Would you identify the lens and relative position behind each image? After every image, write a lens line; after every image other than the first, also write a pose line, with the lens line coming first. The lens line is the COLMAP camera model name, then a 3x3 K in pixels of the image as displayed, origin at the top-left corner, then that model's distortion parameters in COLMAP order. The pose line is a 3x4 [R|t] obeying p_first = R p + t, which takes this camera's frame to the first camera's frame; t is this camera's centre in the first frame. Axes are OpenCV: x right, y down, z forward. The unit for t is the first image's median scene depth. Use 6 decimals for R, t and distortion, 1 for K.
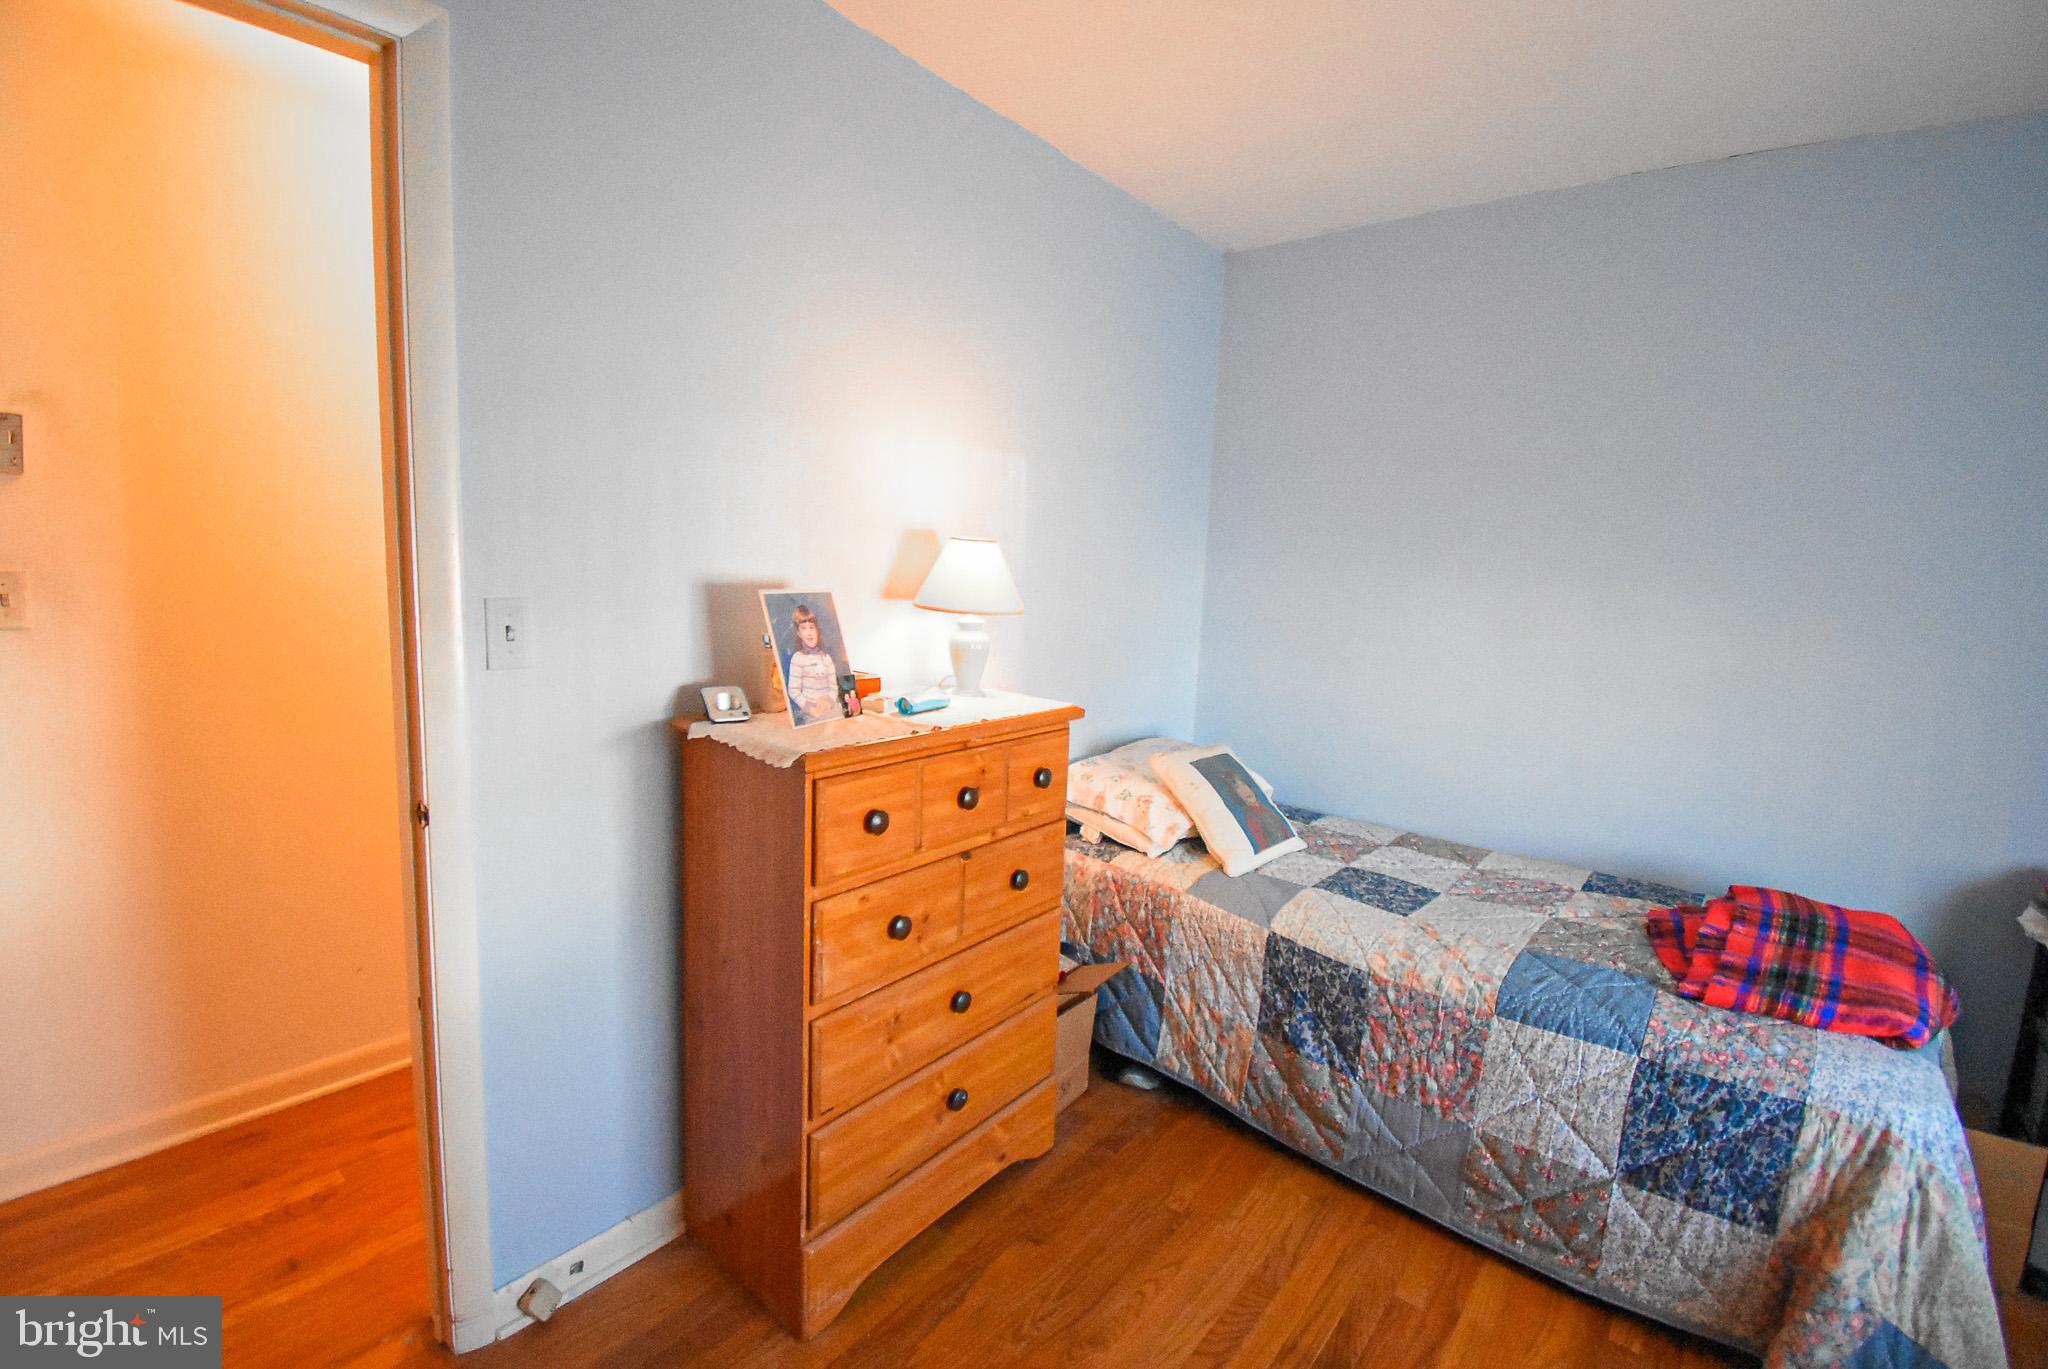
lens RADIAL K [[903.5, 0, 1034.1], [0, 903.5, 667.0], [0, 0, 1]] dist [0.019058, -0.023697]
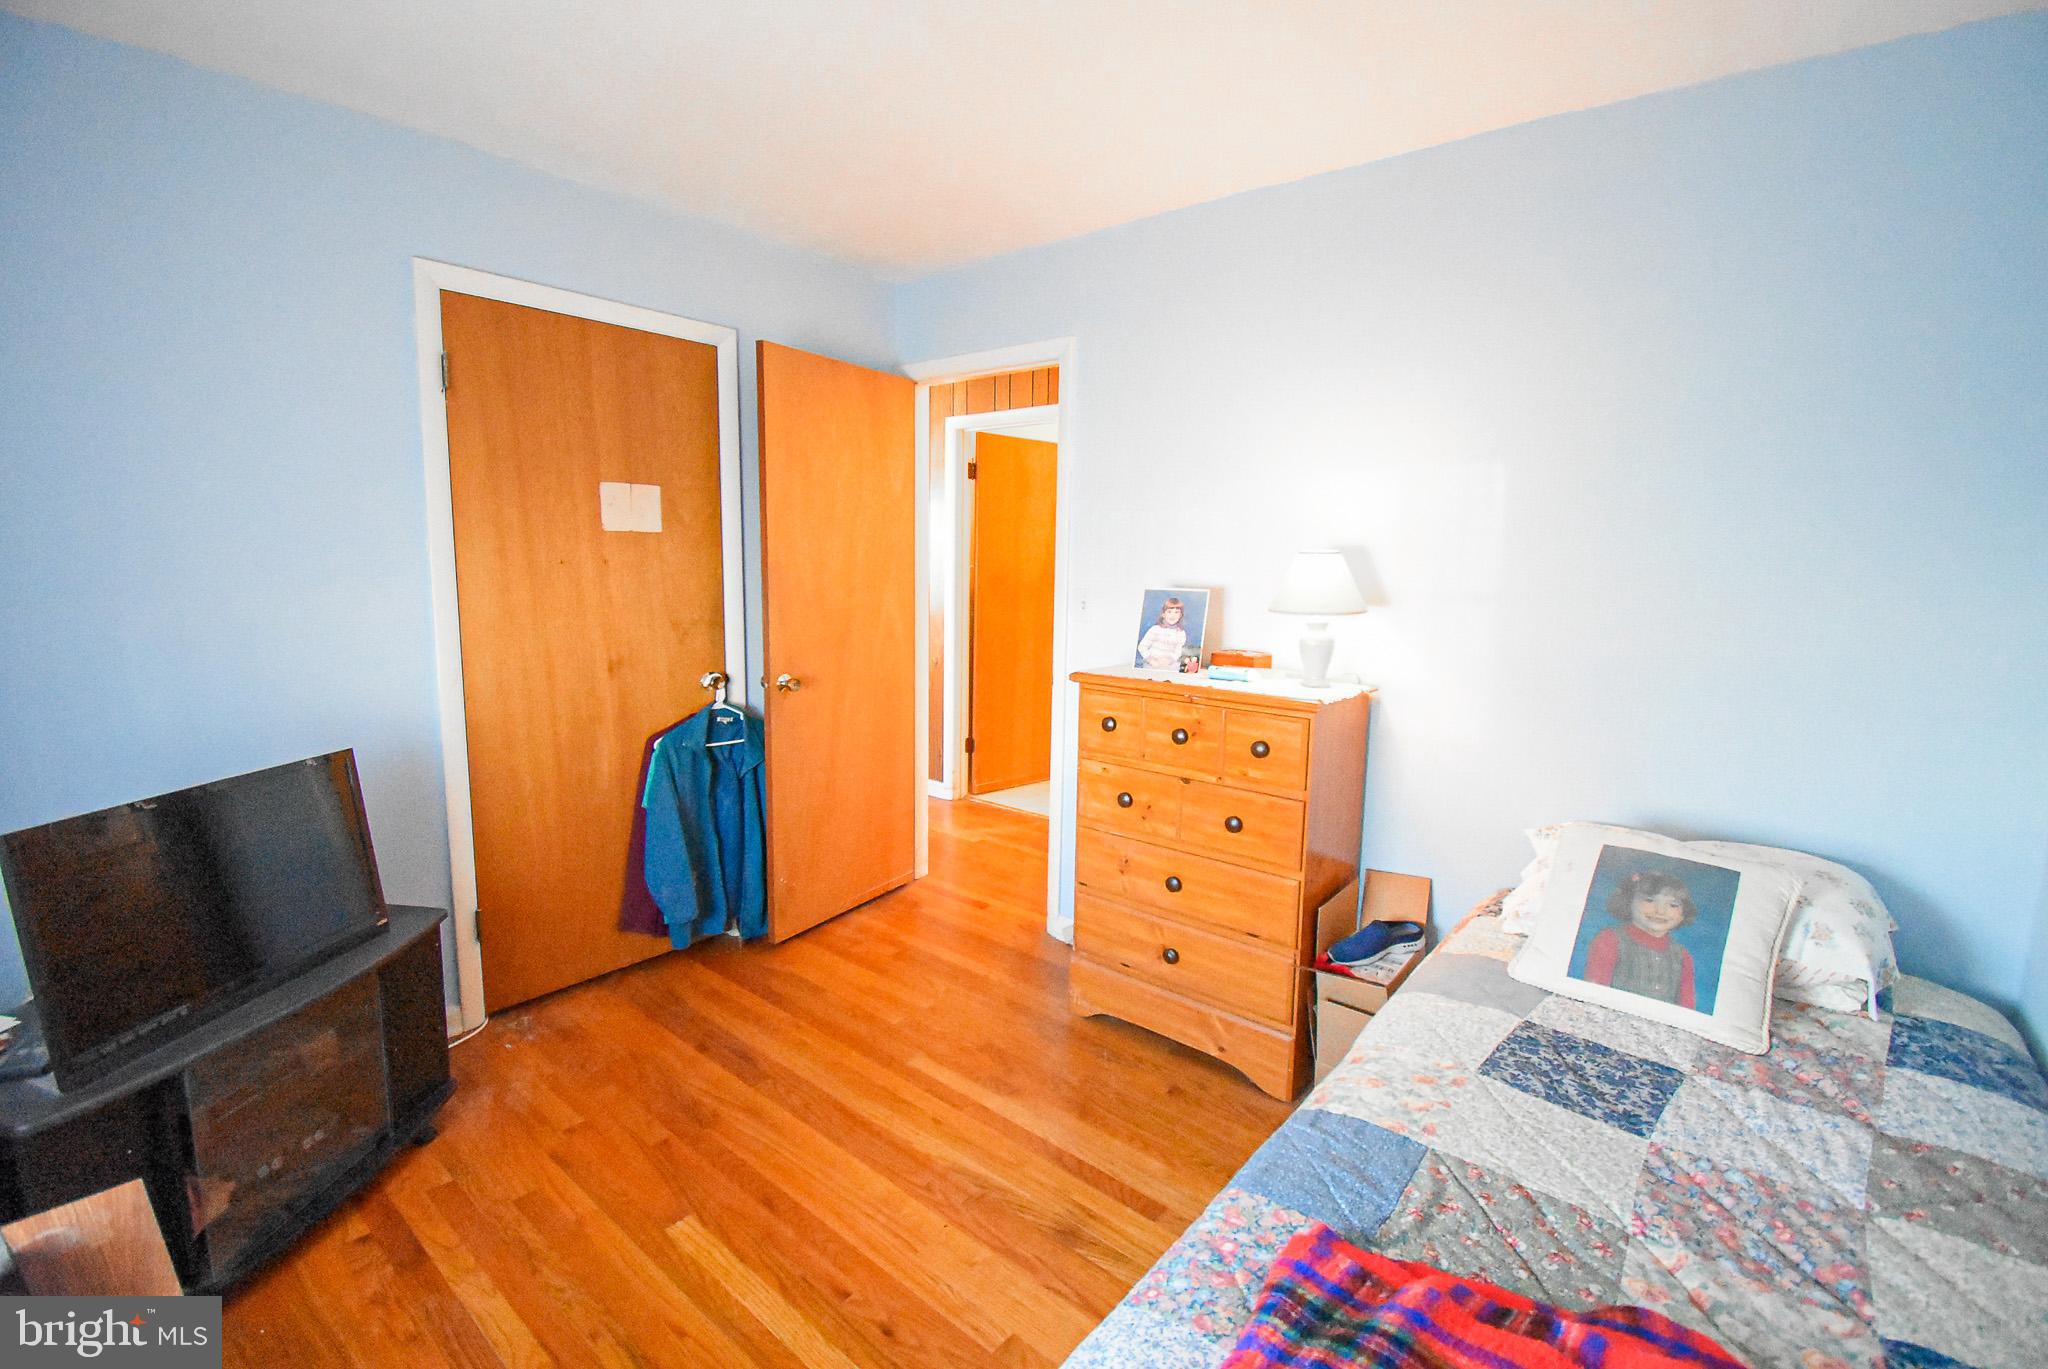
lens RADIAL K [[903.5, 0, 1034.1], [0, 903.5, 667.0], [0, 0, 1]] dist [0.019058, -0.023697]
pose [[-0.009176, 0.083308, -0.996482, 1.259107], [-0.145185, 0.985853, 0.083756, -0.043281], [0.989362, 0.145443, 0.003049, 0.726604]]
